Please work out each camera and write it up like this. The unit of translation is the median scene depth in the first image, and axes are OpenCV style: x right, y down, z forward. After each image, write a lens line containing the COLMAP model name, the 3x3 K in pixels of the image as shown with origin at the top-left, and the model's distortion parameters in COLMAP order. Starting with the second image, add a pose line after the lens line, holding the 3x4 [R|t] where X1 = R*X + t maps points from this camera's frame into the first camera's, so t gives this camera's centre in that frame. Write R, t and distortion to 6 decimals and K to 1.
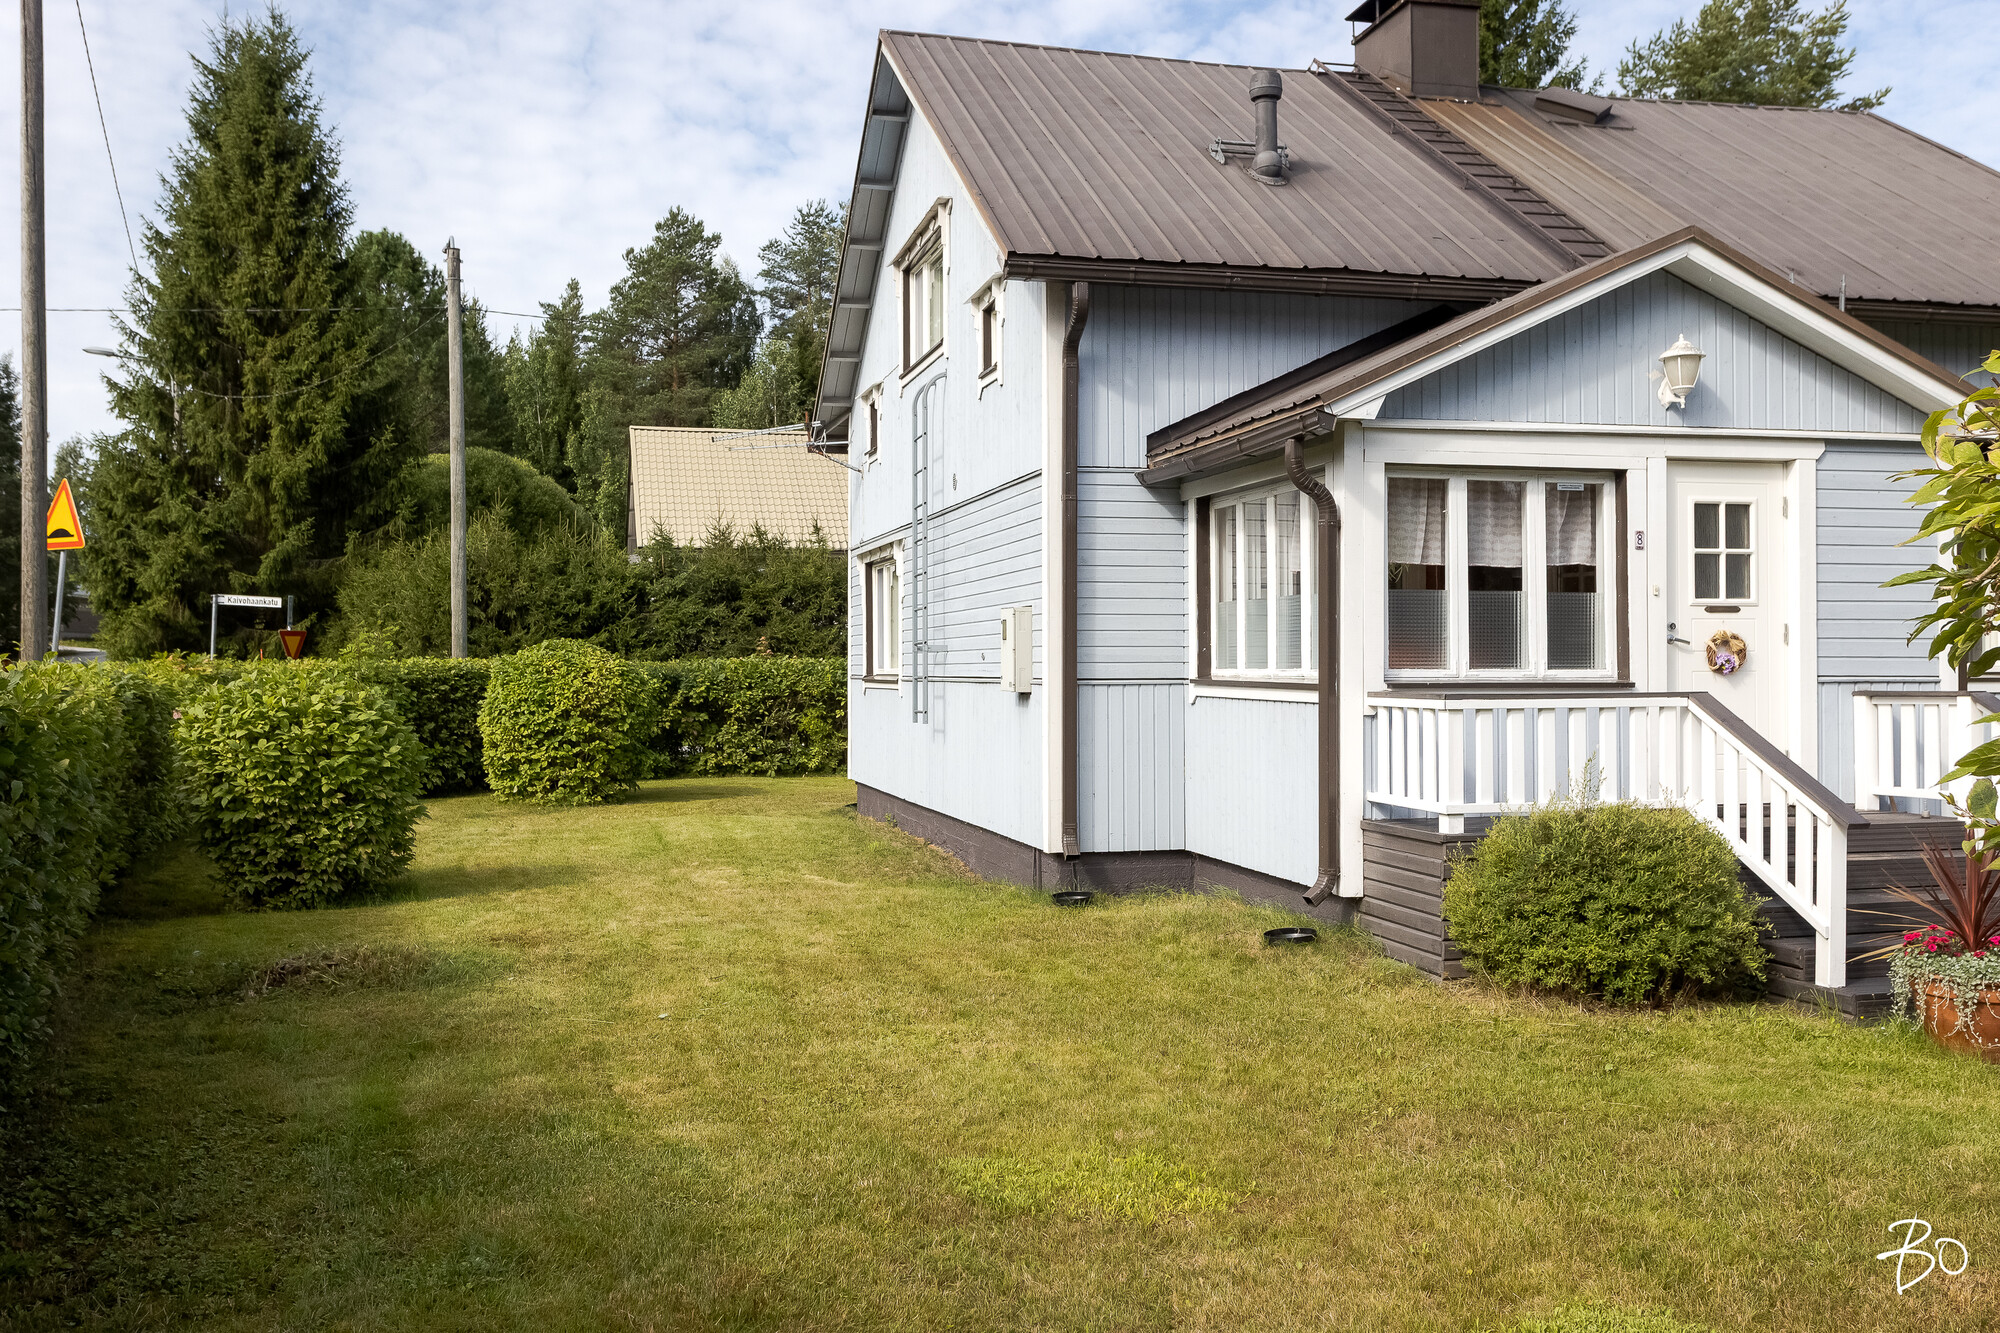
lens RADIAL K [[1700.0, 0, 989.0], [0, 1700.0, 669.5], [0, 0, 1]] dist [-0.023735, 0.019096]
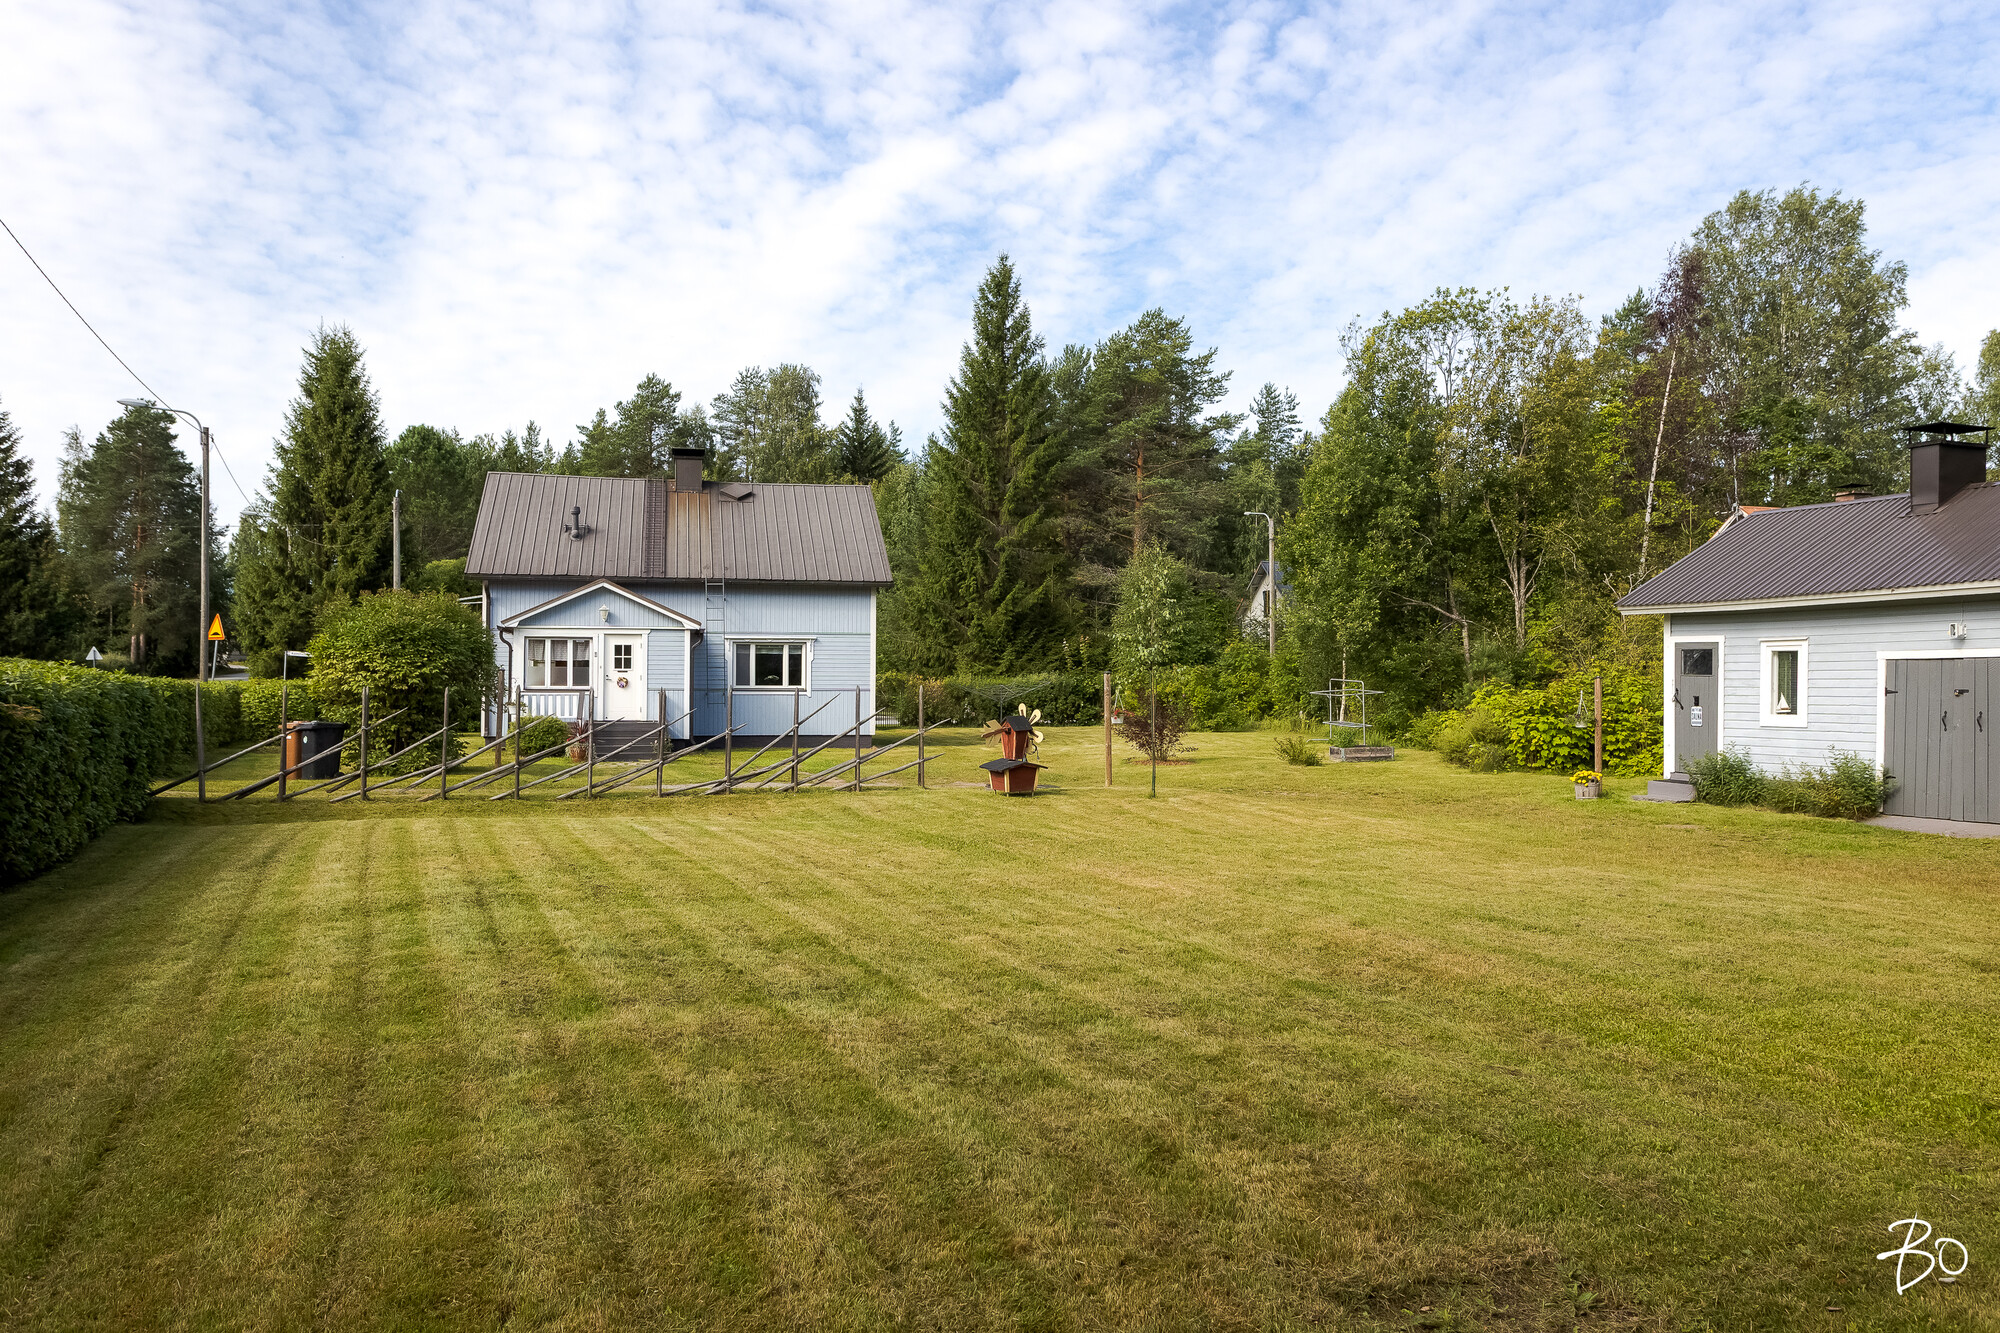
lens RADIAL K [[1548.2, 0, 995.1], [0, 1548.2, 662.8], [0, 0, 1]] dist [0.023146, -0.002089]
pose [[0.998652, 0.011063, -0.050719, 0.390442], [-0.012108, 0.999720, -0.020329, 0.001986], [0.050480, 0.020916, 0.998506, -0.679061]]
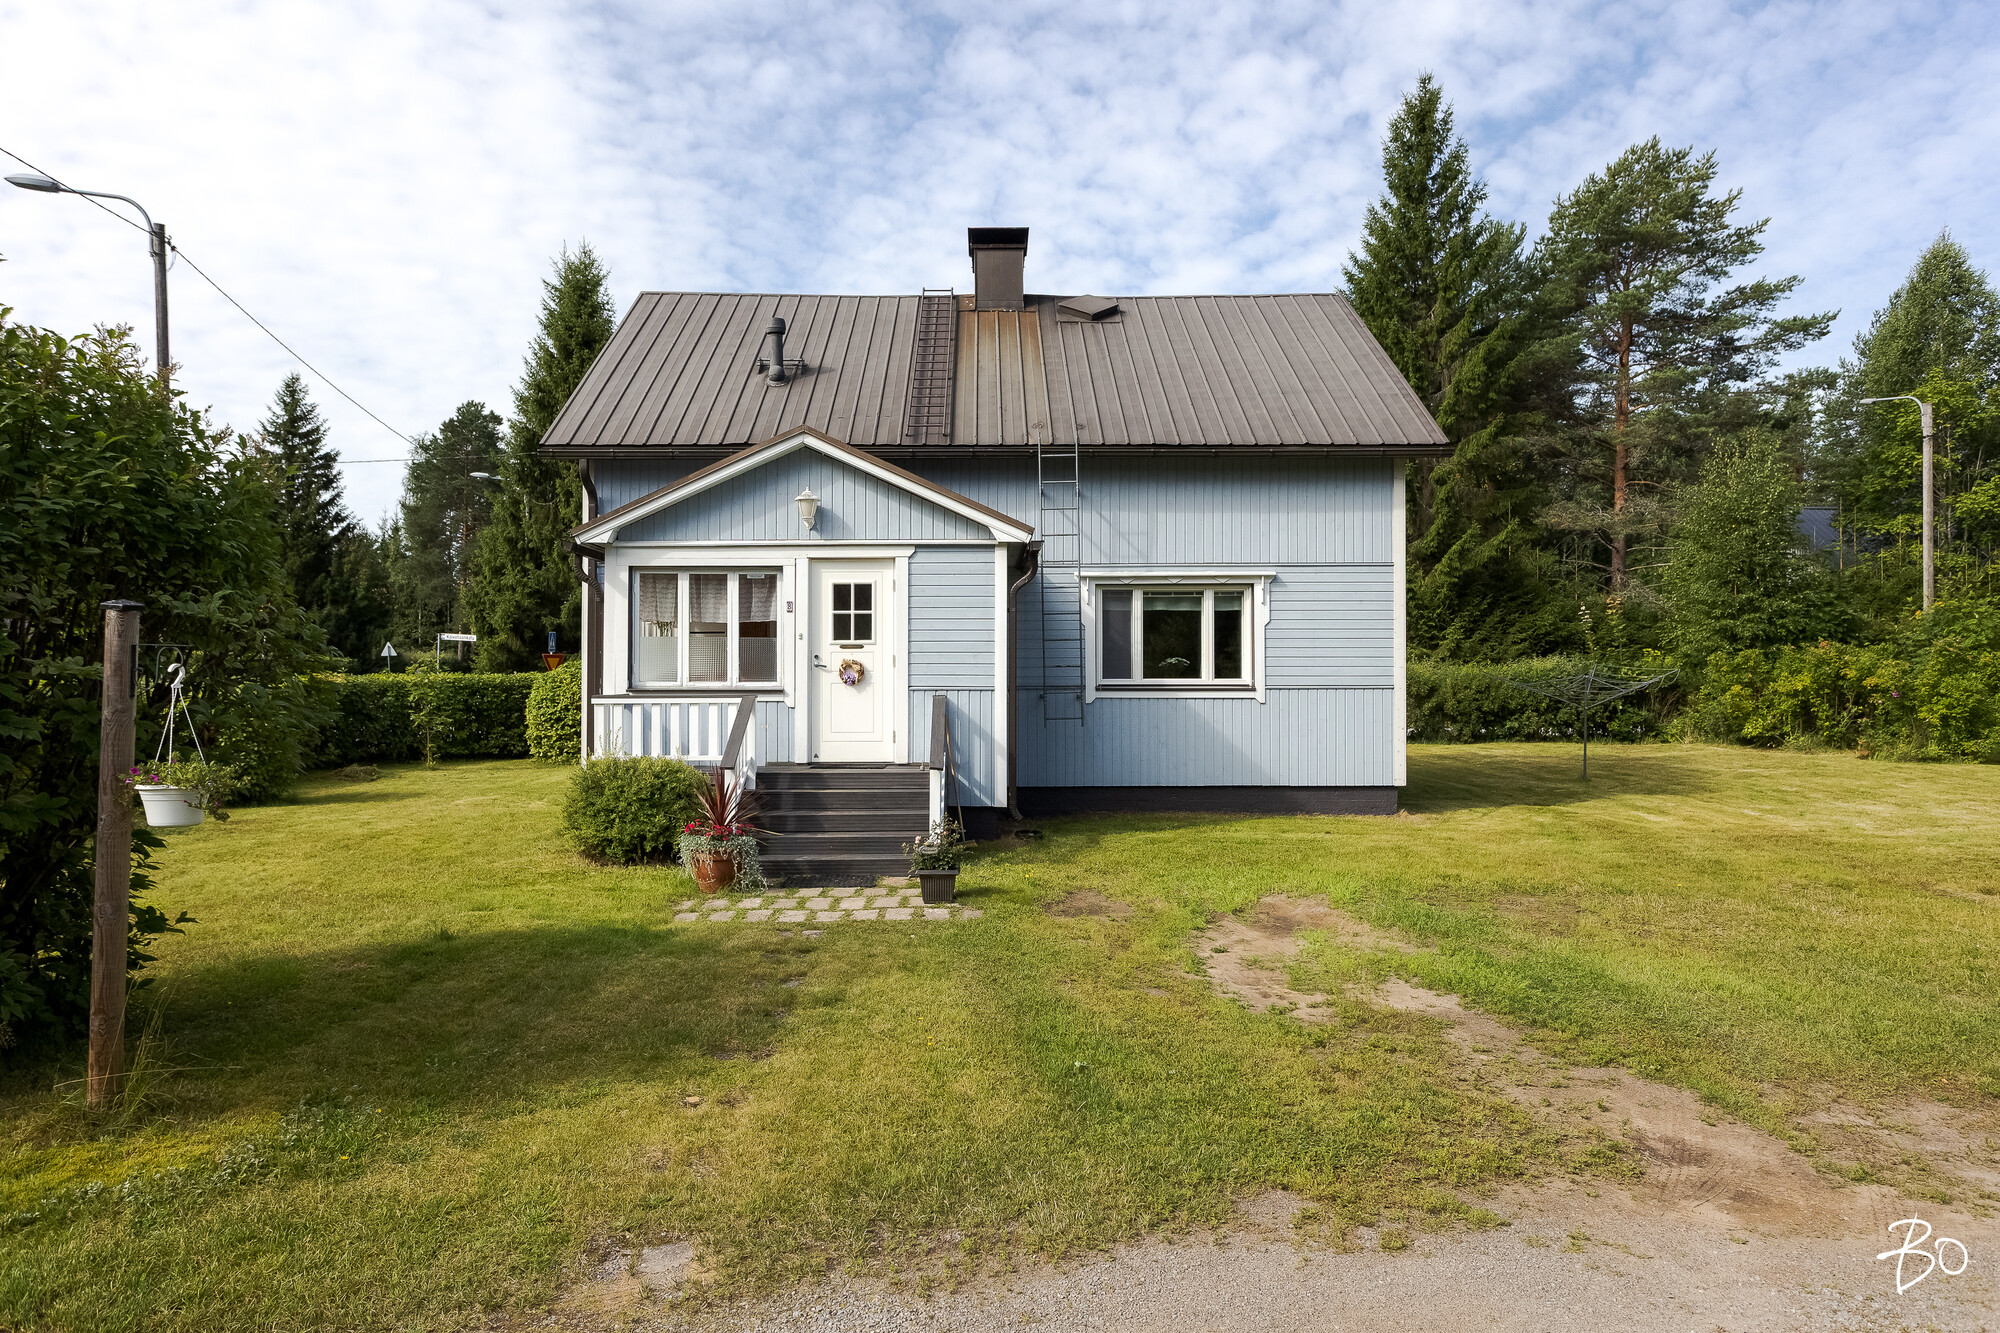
lens RADIAL K [[1354.7, 0, 979.0], [0, 1354.7, 709.6], [0, 0, 1]] dist [-0.001488, 0.003551]
pose [[0.967104, 0.012691, -0.254064, 0.235743], [-0.008177, 0.999790, 0.018817, 0.000208], [0.254249, -0.016121, 0.967004, -0.073223]]
